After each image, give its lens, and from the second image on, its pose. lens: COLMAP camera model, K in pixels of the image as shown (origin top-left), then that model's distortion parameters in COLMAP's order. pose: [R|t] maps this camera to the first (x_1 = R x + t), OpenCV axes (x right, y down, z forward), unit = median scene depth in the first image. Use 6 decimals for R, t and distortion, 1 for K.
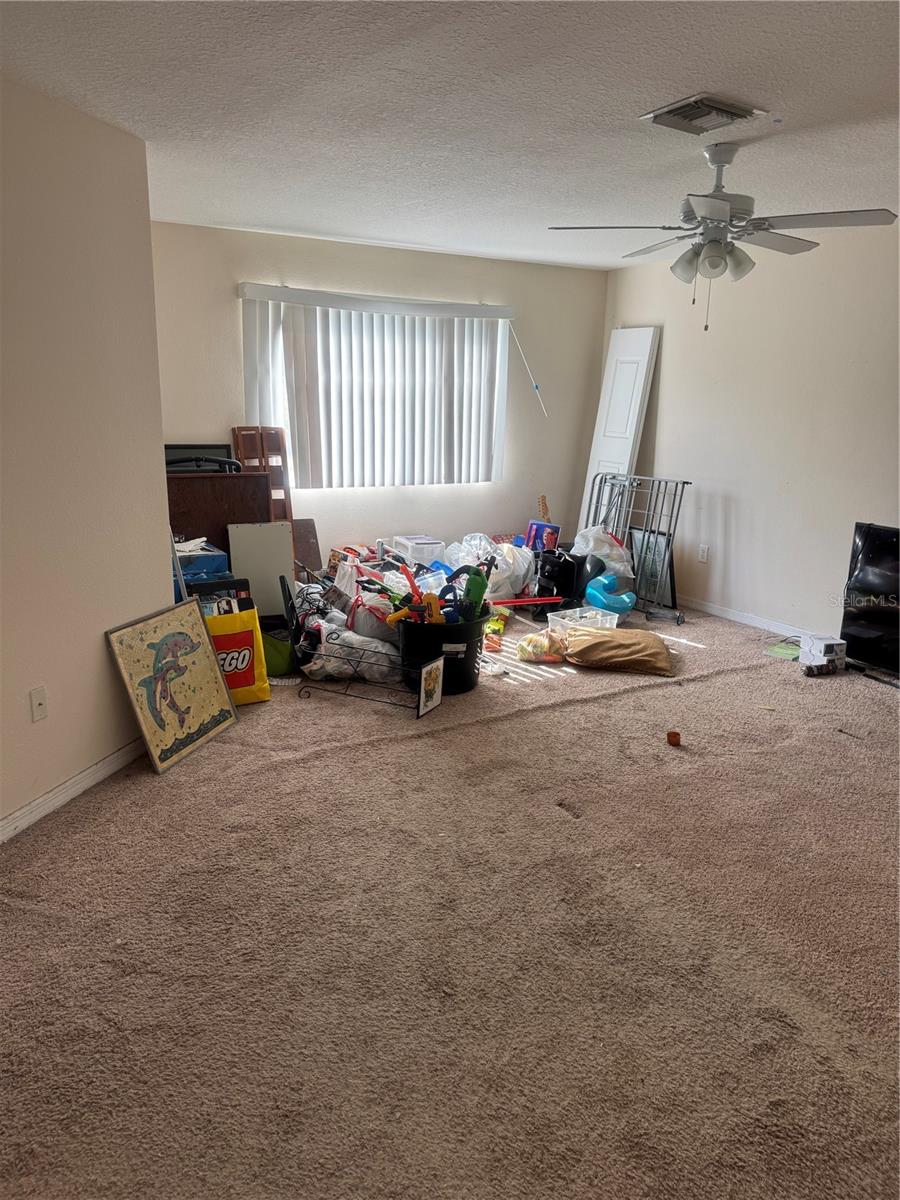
lens RADIAL K [[845.0, 0, 449.9], [0, 845.0, 606.6], [0, 0, 1]] dist [0.039794, -0.064046]
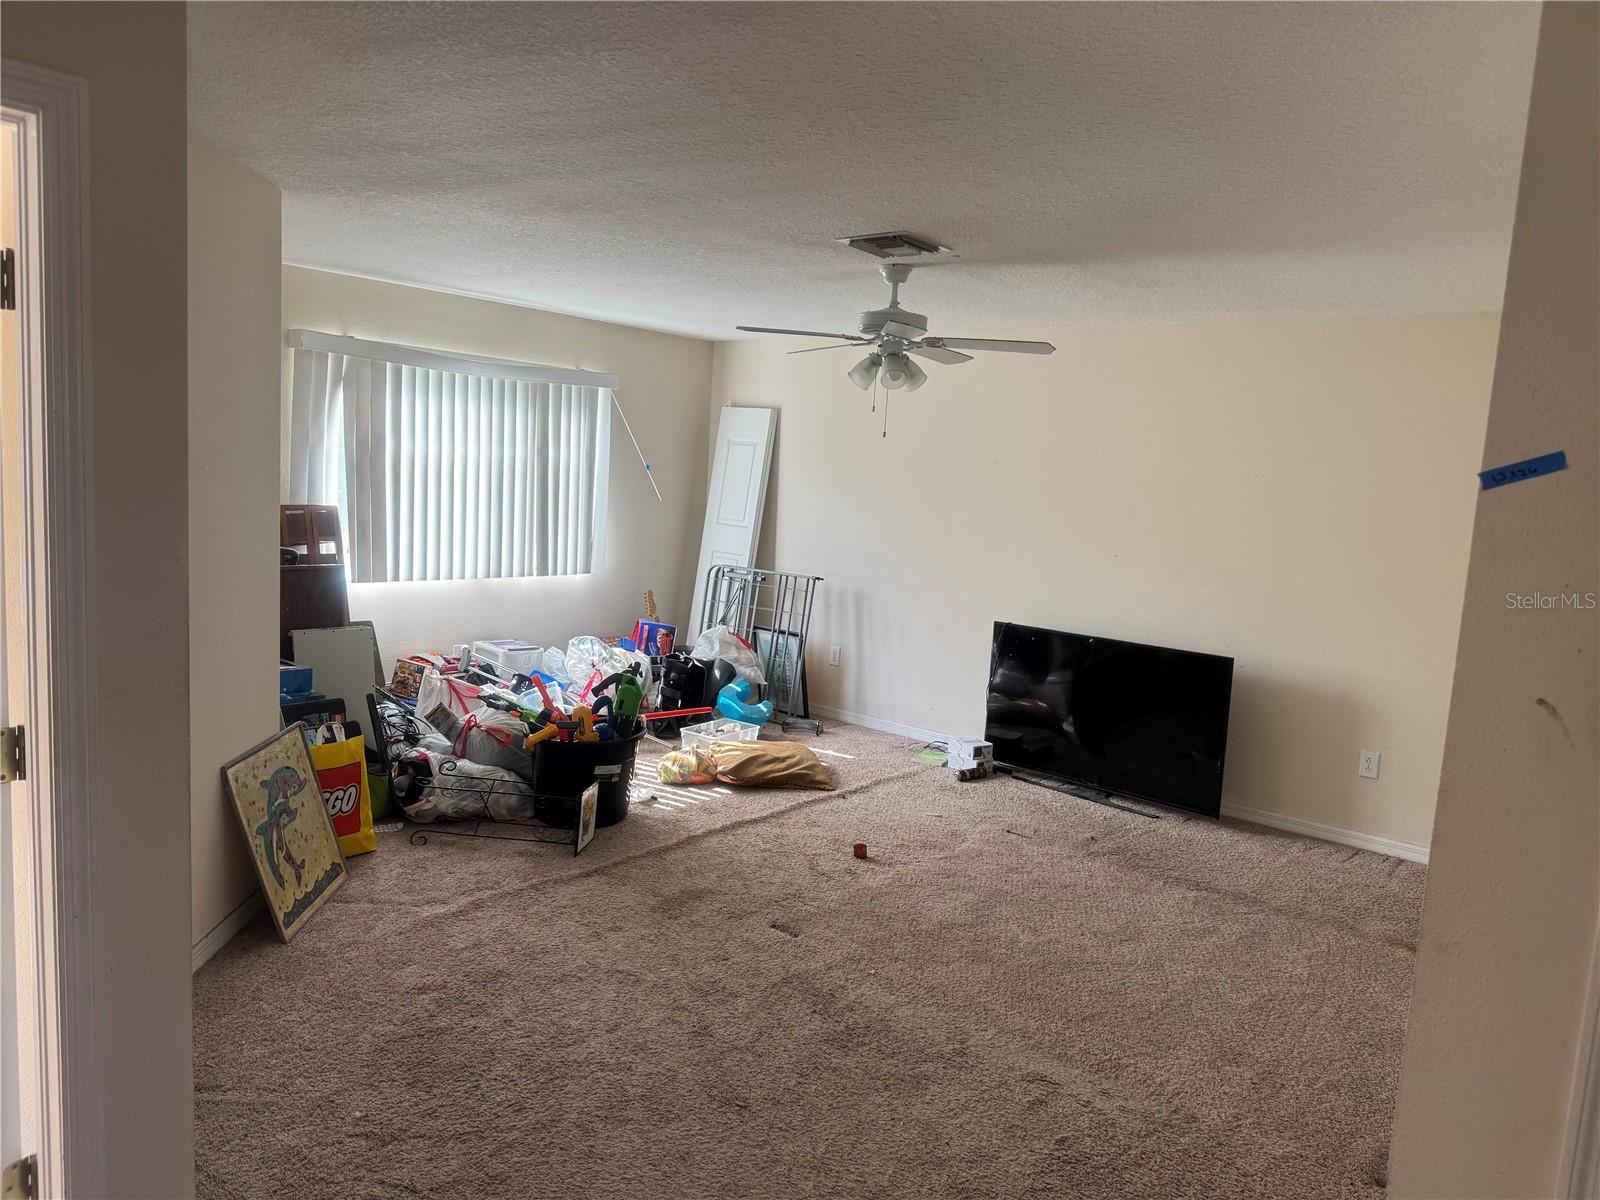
lens RADIAL K [[1126.6, 0, 813.6], [0, 1126.6, 604.9], [0, 0, 1]] dist [0.039794, -0.064046]
pose [[0.938118, -0.005057, 0.346278, -0.233998], [0.043457, 0.993709, -0.103220, 0.011412], [-0.343577, 0.111881, 0.932436, -0.195229]]
